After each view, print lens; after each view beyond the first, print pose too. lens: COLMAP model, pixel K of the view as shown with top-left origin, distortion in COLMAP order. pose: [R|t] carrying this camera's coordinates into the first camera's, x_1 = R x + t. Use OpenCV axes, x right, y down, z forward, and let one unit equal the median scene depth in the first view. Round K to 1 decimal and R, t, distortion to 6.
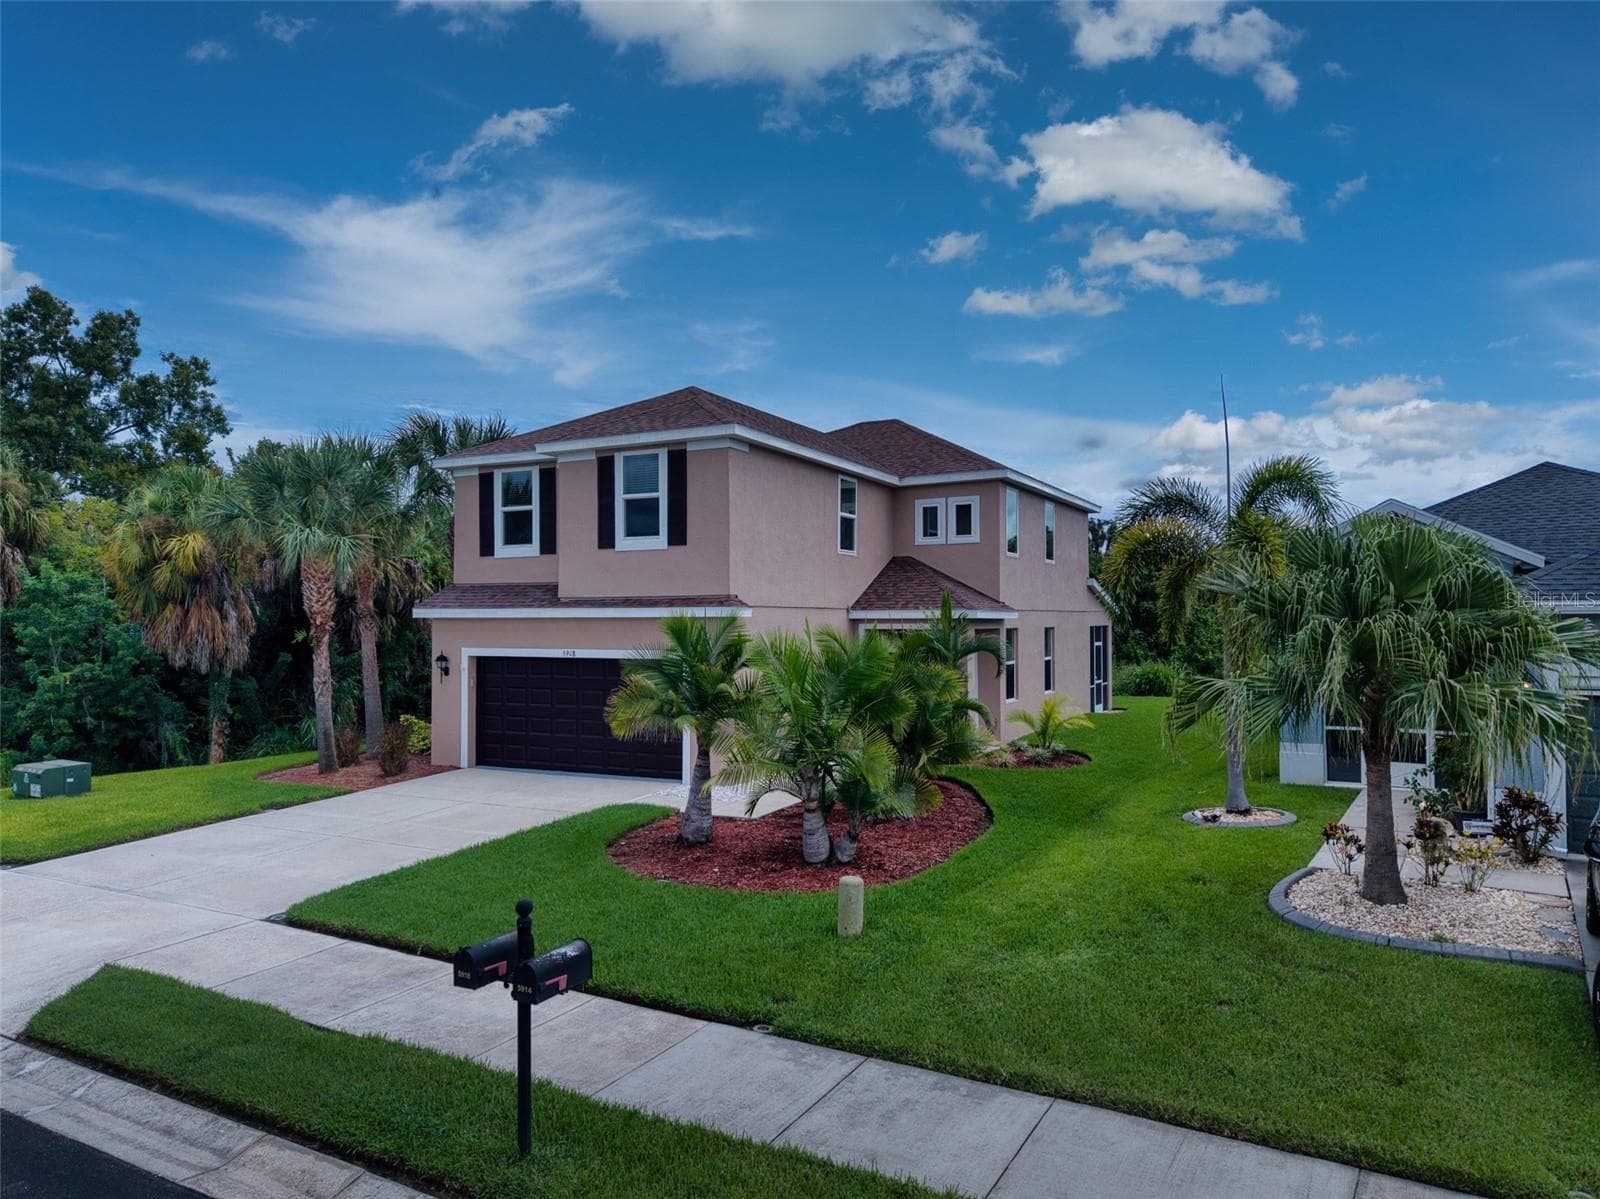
lens RADIAL K [[1063.7, 0, 800.0], [0, 1063.7, 599.5], [0, 0, 1]] dist [0.030522, -0.036449]
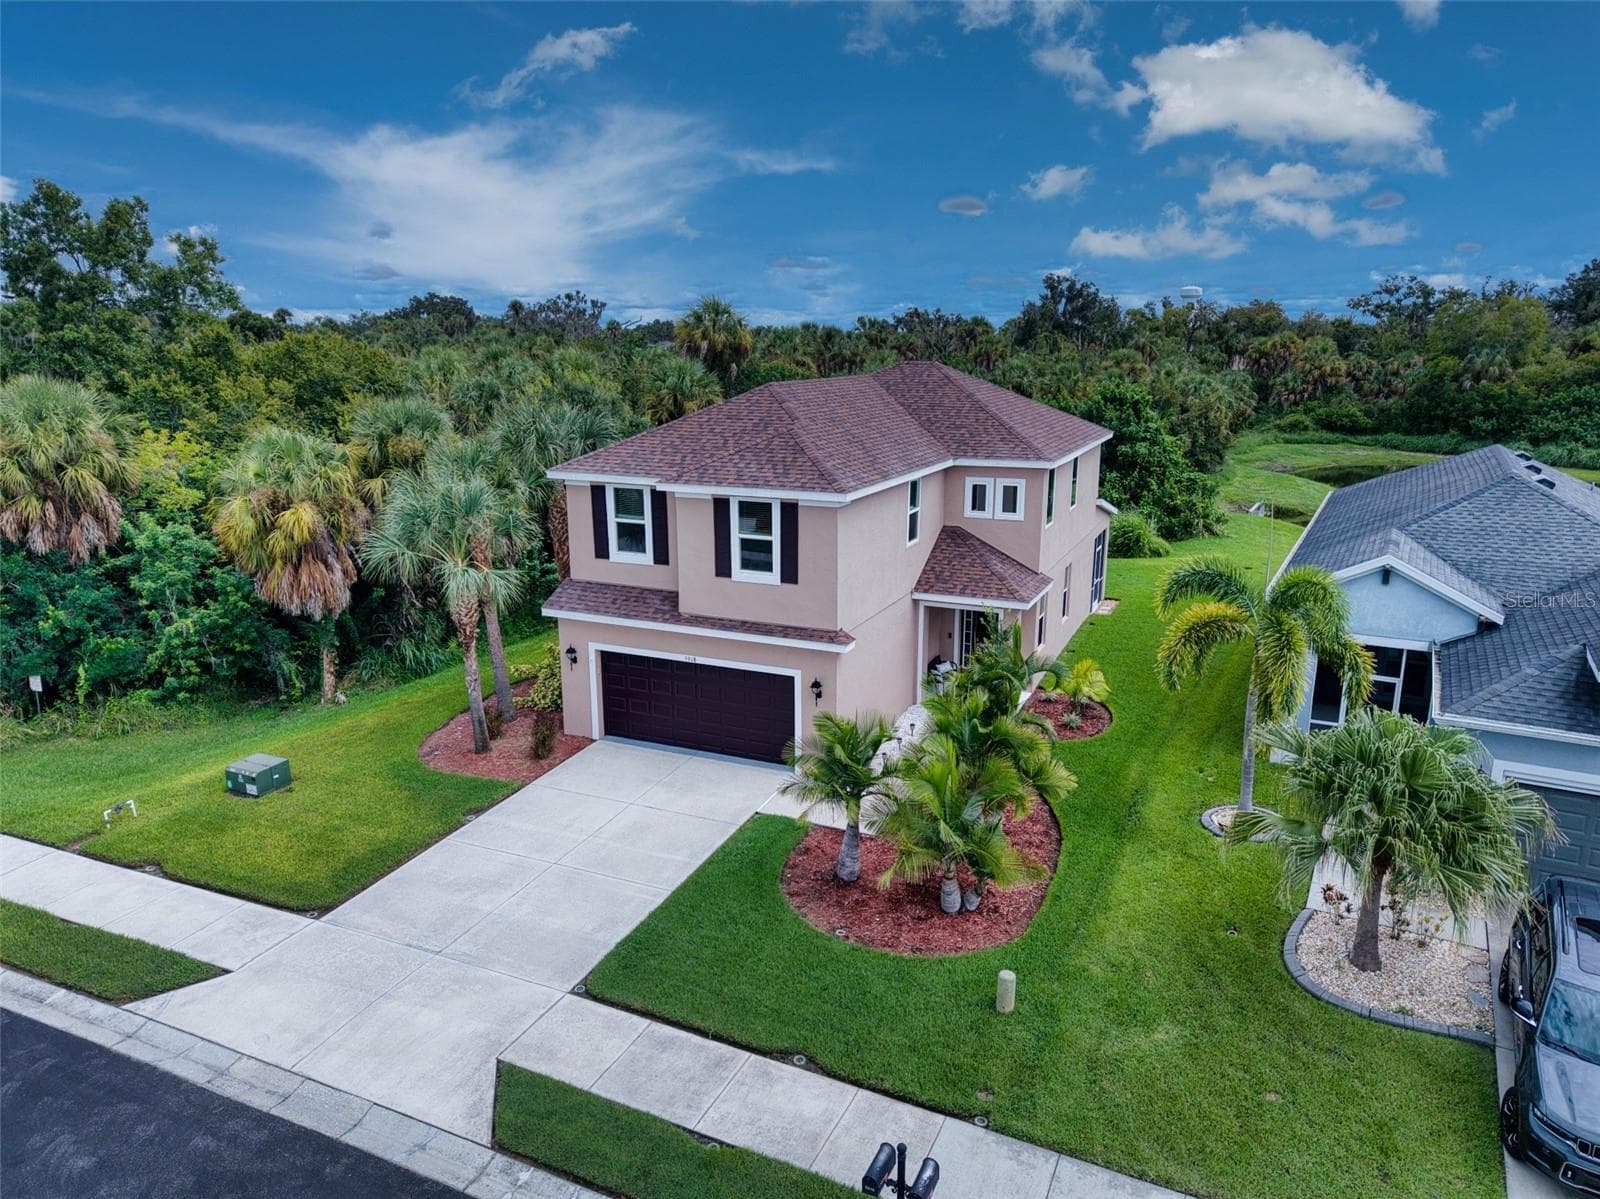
lens RADIAL K [[1063.7, 0, 800.0], [0, 1063.7, 599.5], [0, 0, 1]] dist [0.030522, -0.036449]
pose [[0.998204, -0.012991, 0.058483, -0.153597], [-0.002342, 0.966997, 0.254777, -0.294200], [-0.059863, -0.254456, 0.965230, -0.116850]]
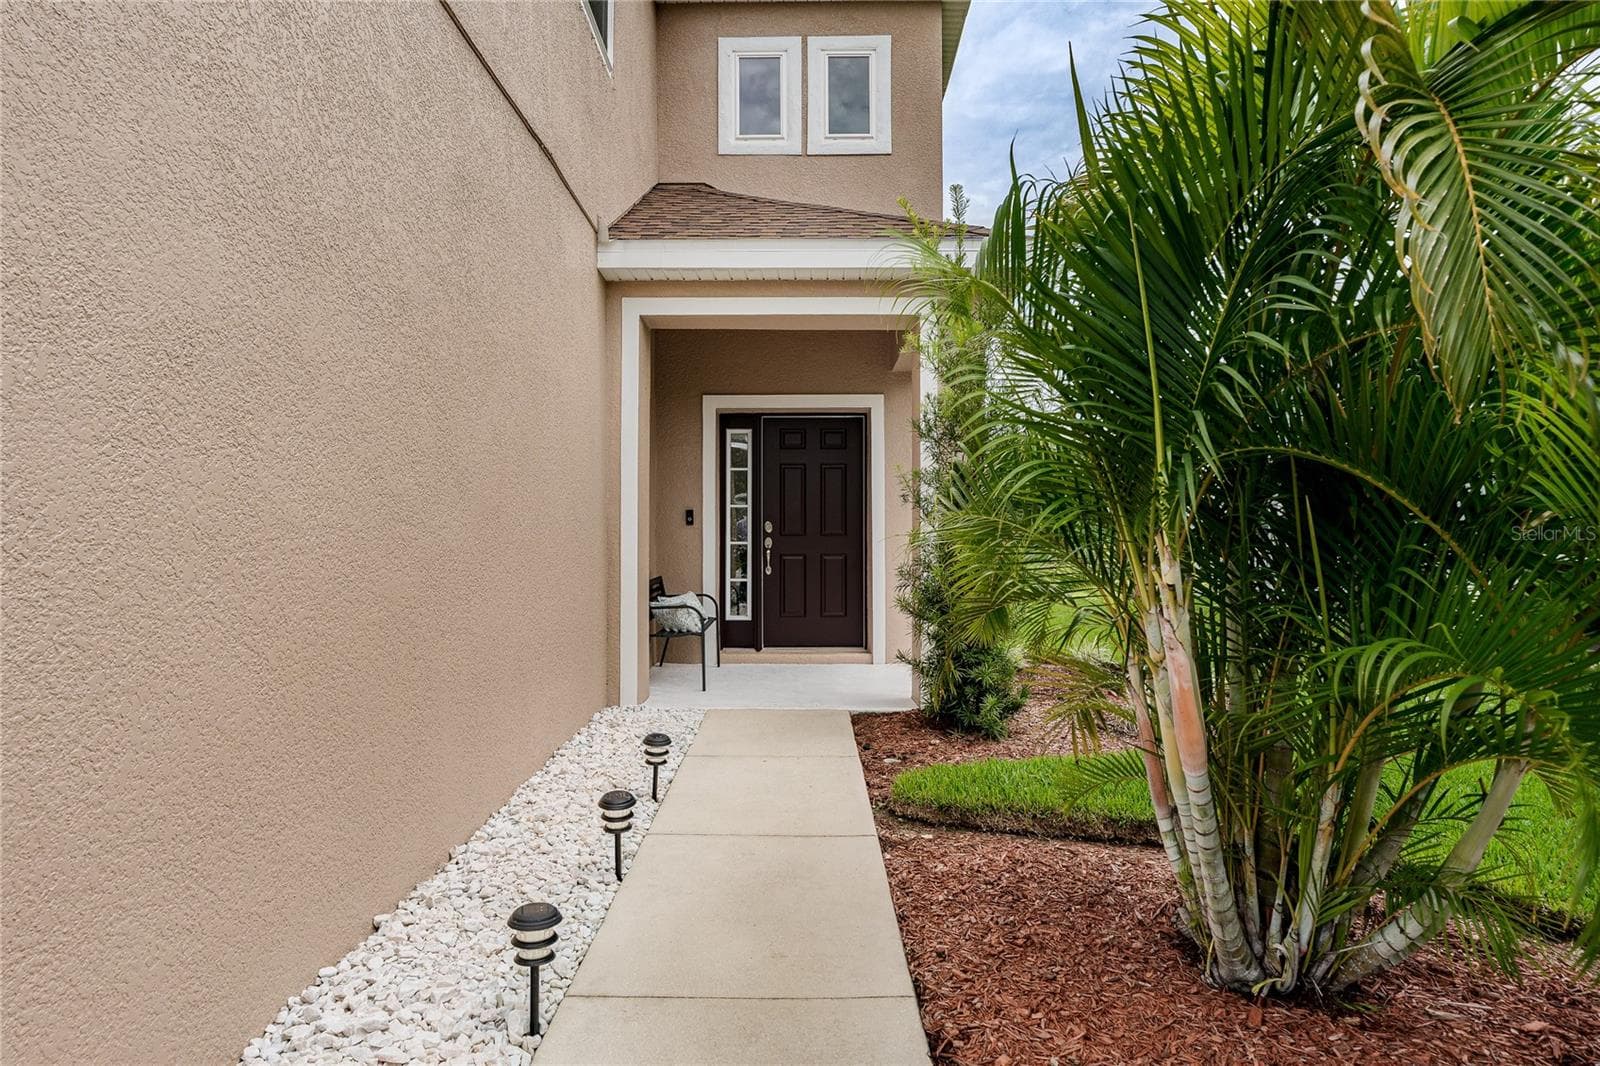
lens RADIAL K [[956.1, 0, 816.5], [0, 956.1, 531.7], [0, 0, 1]] dist [-0.005279, -0.000475]
pose [[0.883822, -0.000191, 0.467823, -0.029893], [-0.007822, 0.999854, 0.015185, 0.096207], [-0.467758, -0.017080, 0.883692, 0.776322]]
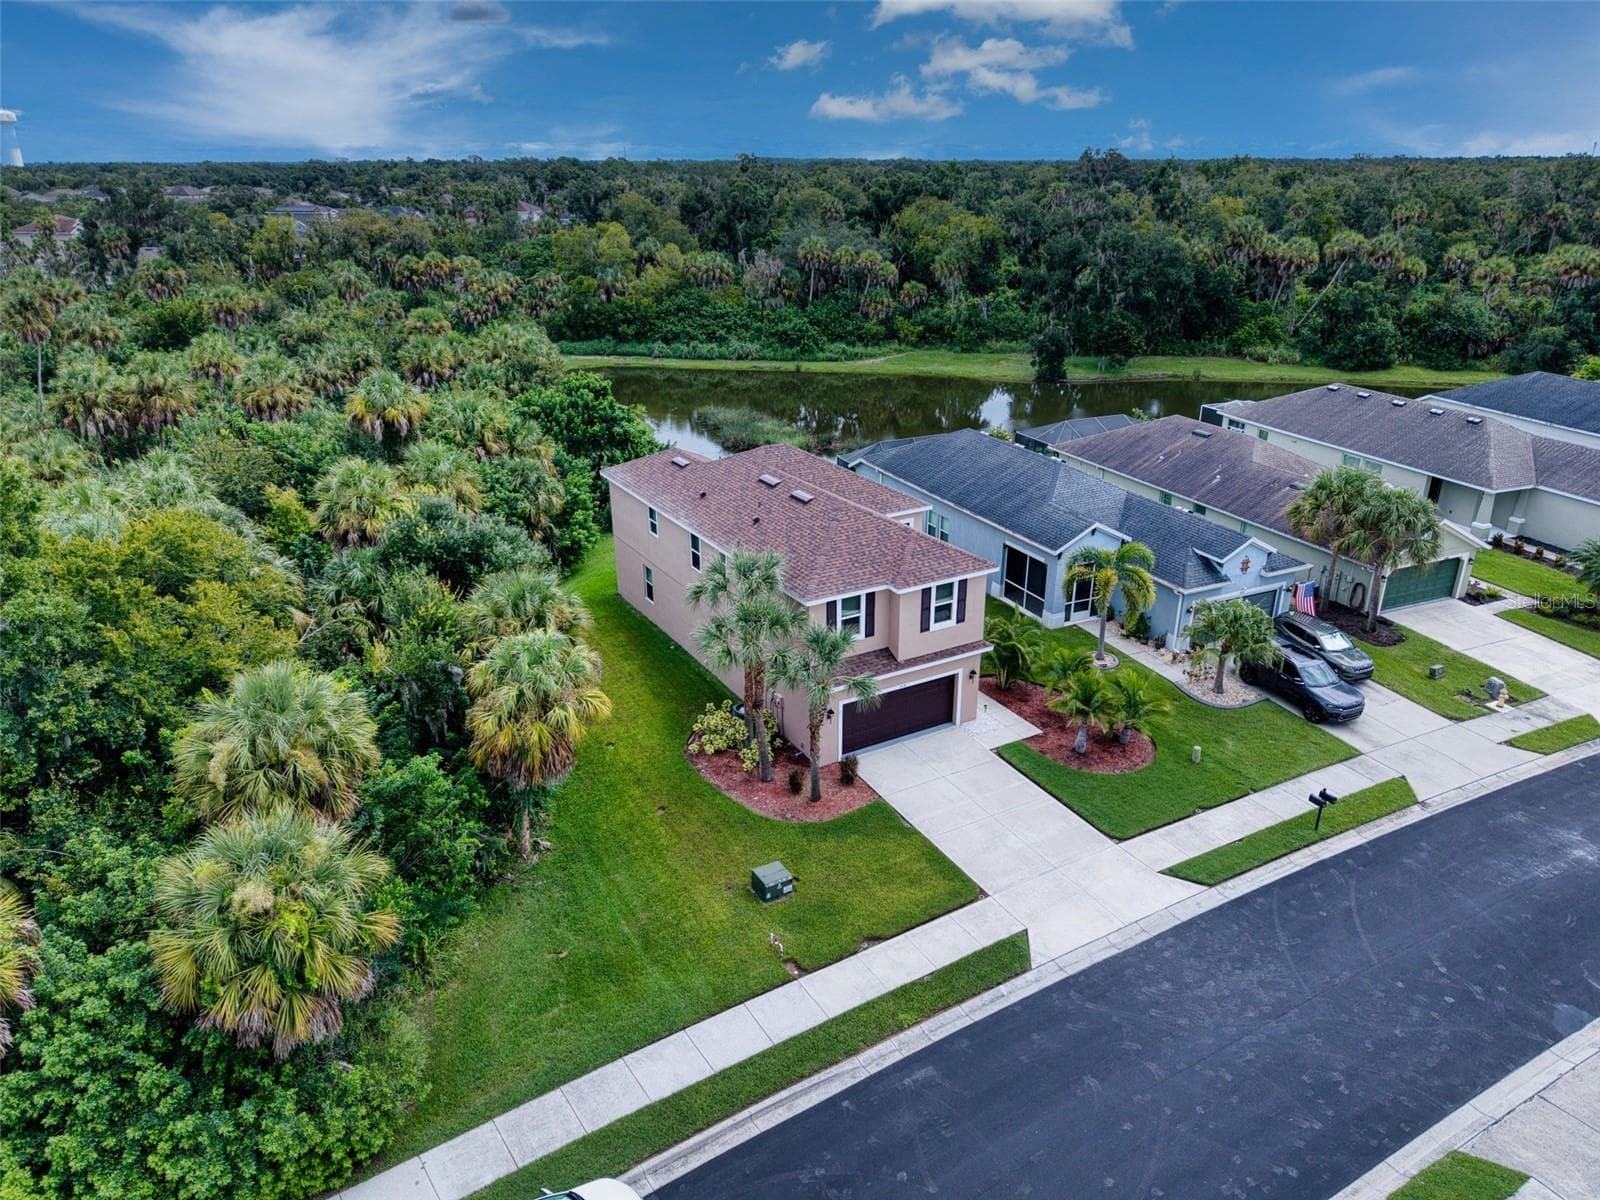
lens RADIAL K [[1050.9, 0, 806.2], [0, 1050.9, 604.9], [0, 0, 1]] dist [0.032465, -0.001999]
pose [[0.531628, -0.318825, 0.784680, -1.627071], [-0.016617, 0.922342, 0.386017, -0.755210], [-0.846815, -0.218256, 0.485045, 0.253866]]
